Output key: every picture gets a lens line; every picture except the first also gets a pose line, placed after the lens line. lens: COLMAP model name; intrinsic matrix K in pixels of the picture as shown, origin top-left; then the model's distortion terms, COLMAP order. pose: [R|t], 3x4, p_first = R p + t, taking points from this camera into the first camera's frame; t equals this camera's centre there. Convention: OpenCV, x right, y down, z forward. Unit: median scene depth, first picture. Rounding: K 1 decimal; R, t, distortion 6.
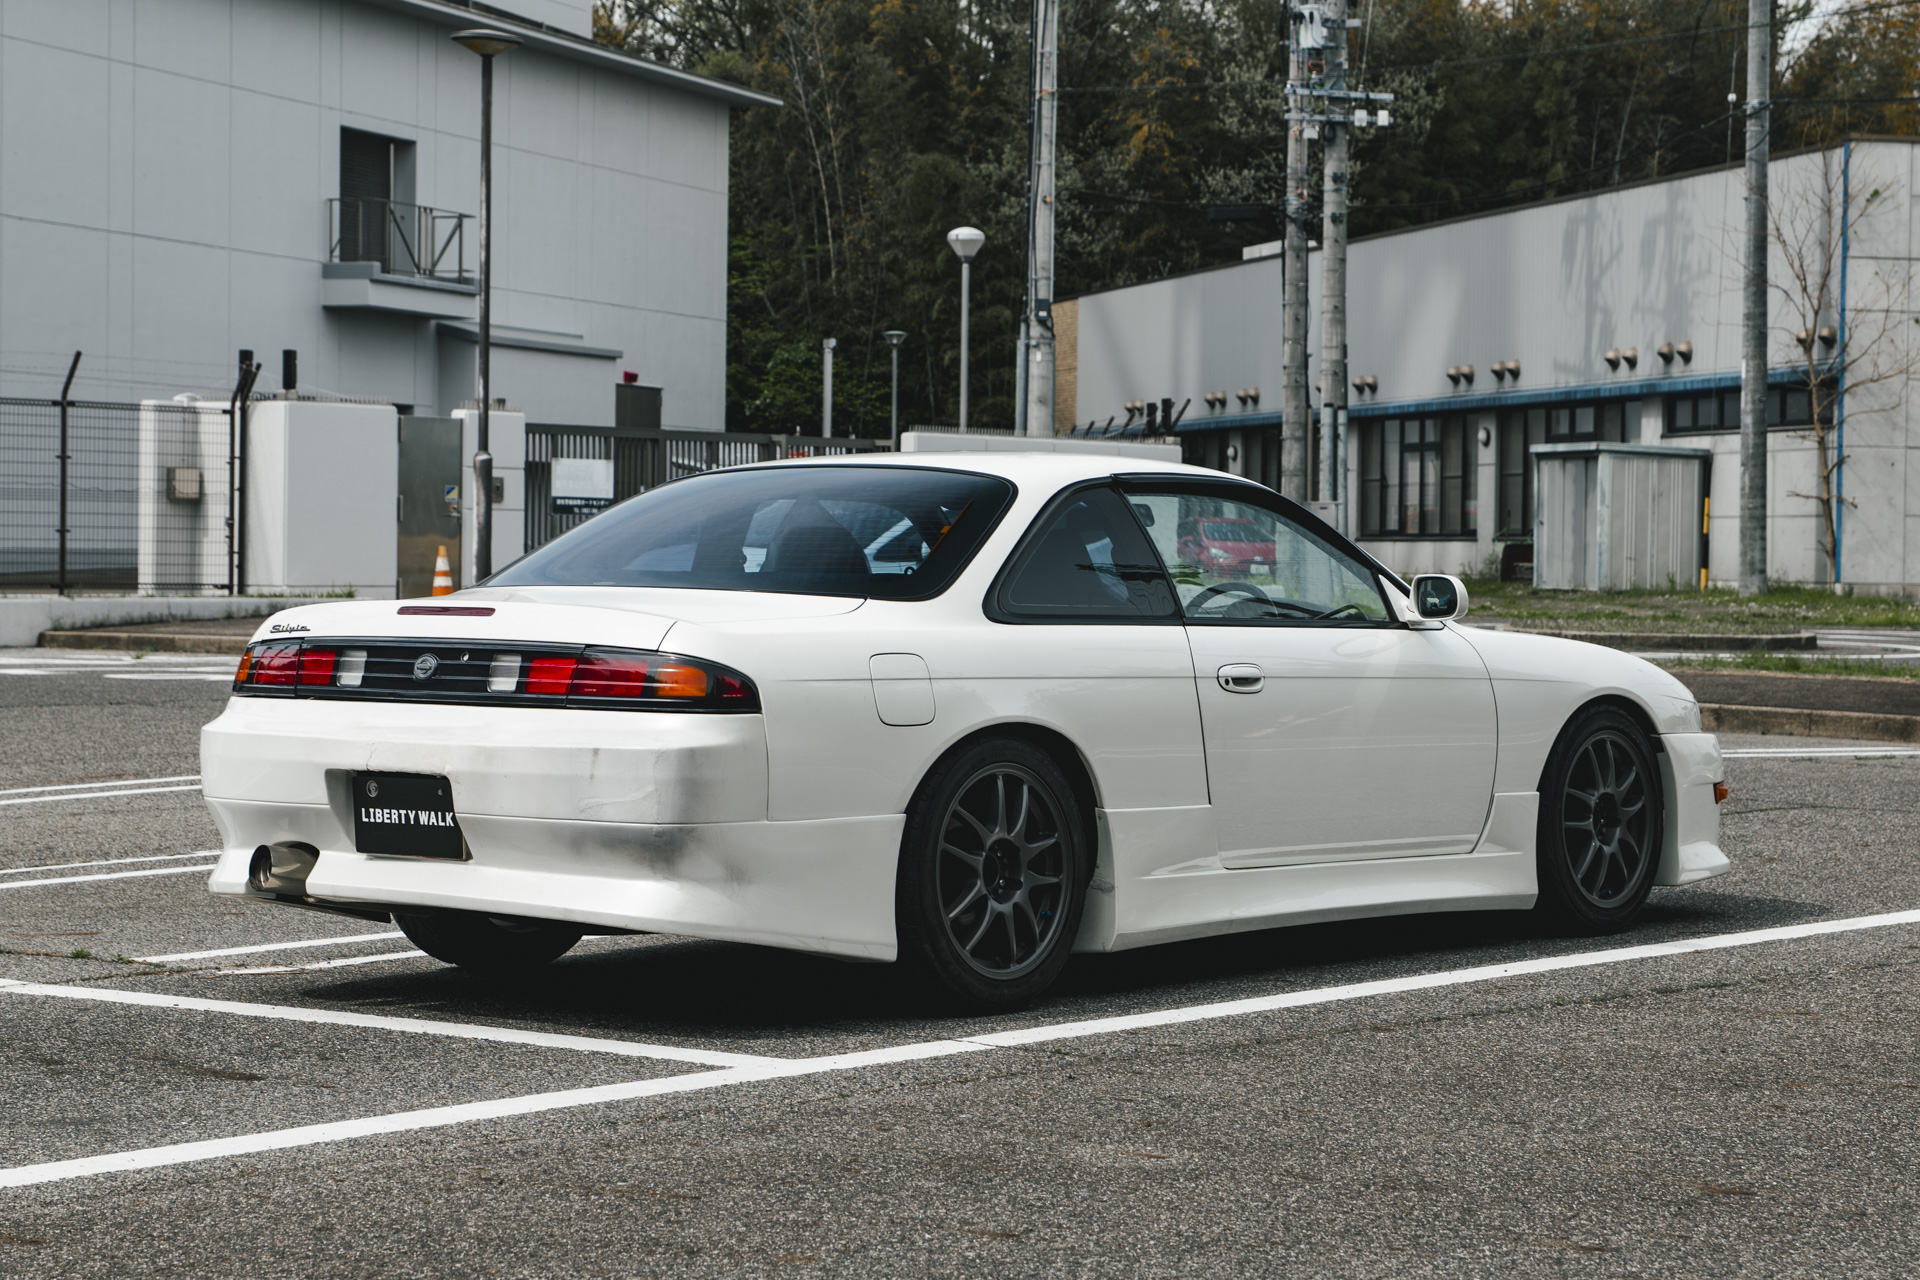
lens RADIAL K [[4279.5, 0, 960.0], [0, 4279.5, 640.0], [0, 0, 1]] dist [0.071062, 0.077590]
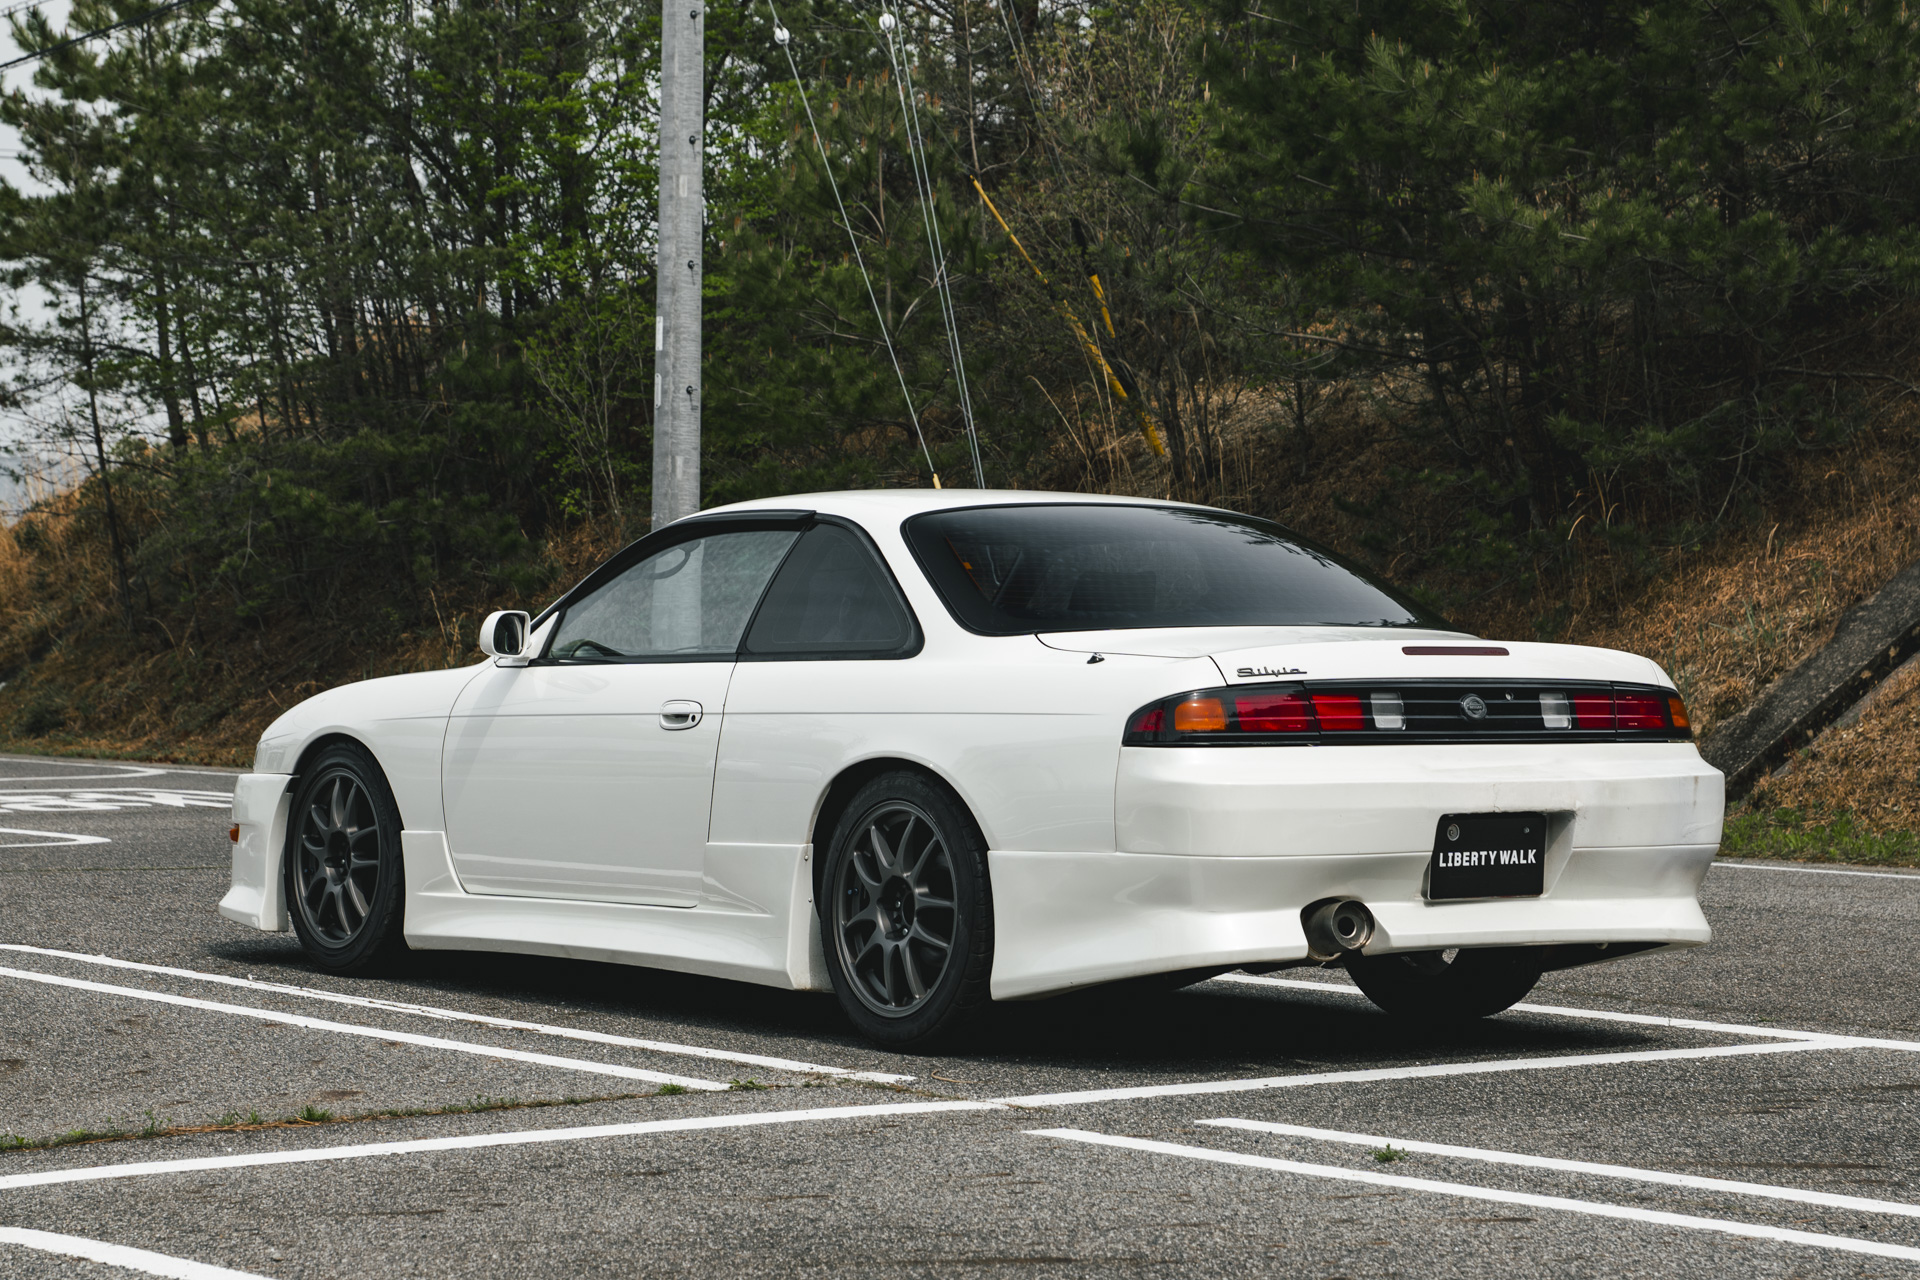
lens RADIAL K [[4325.5, 0, 960.0], [0, 4325.5, 640.0], [0, 0, 1]] dist [0.089460, 0.254331]
pose [[0.240082, -0.003142, 0.970748, -1.140729], [0.012843, 0.999918, 0.000060, -0.011049], [-0.970668, 0.012453, 0.240102, 0.880291]]
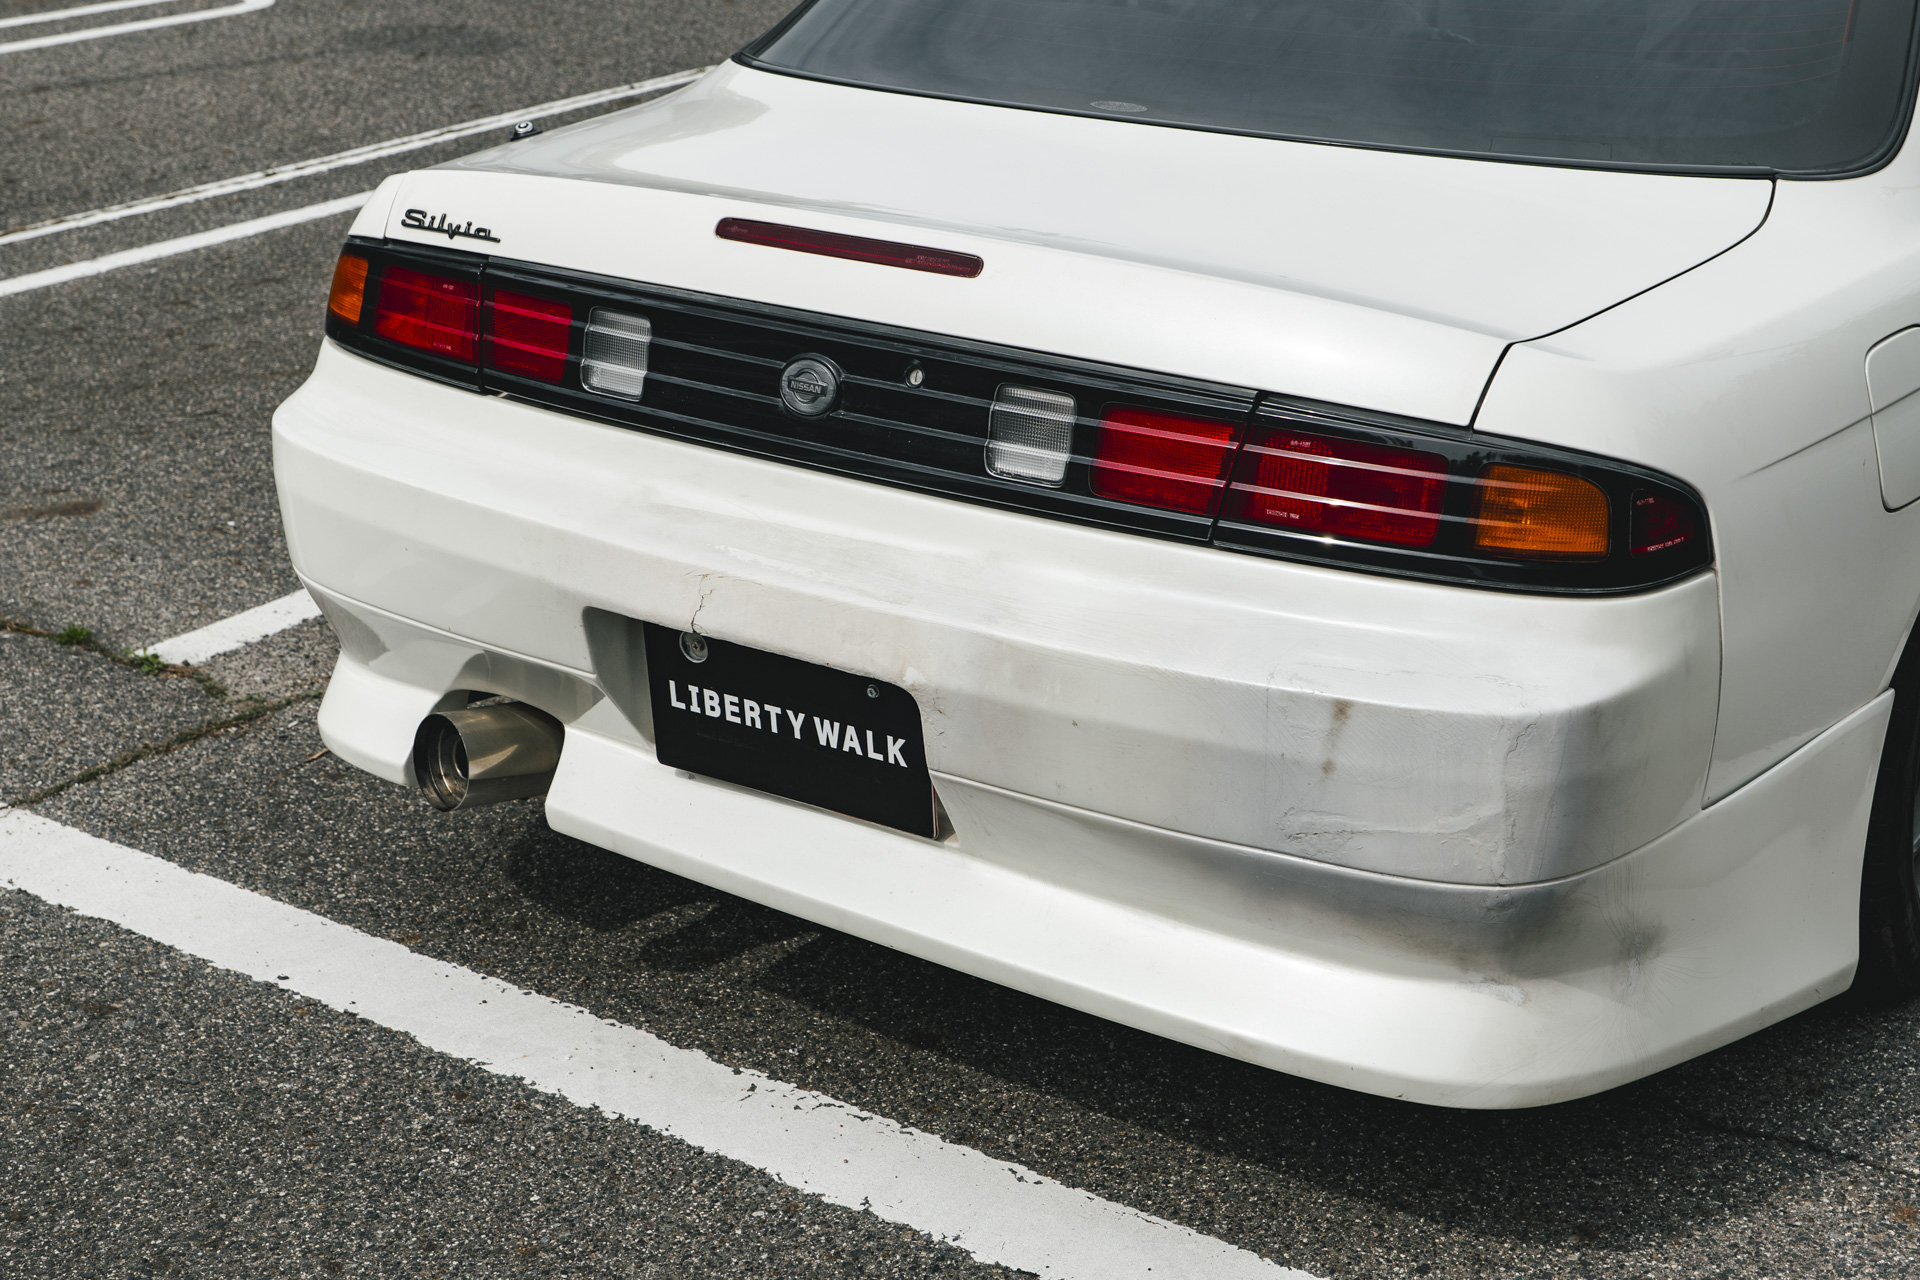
lens RADIAL K [[2744.9, 0, 960.0], [0, 2744.9, 640.0], [0, 0, 1]] dist [-0.009496, 0.088113]
pose [[0.994533, -0.043975, 0.094716, -0.138075], [0.008892, 0.939376, 0.342772, -0.064560], [-0.104047, -0.340056, 0.934631, 0.737548]]
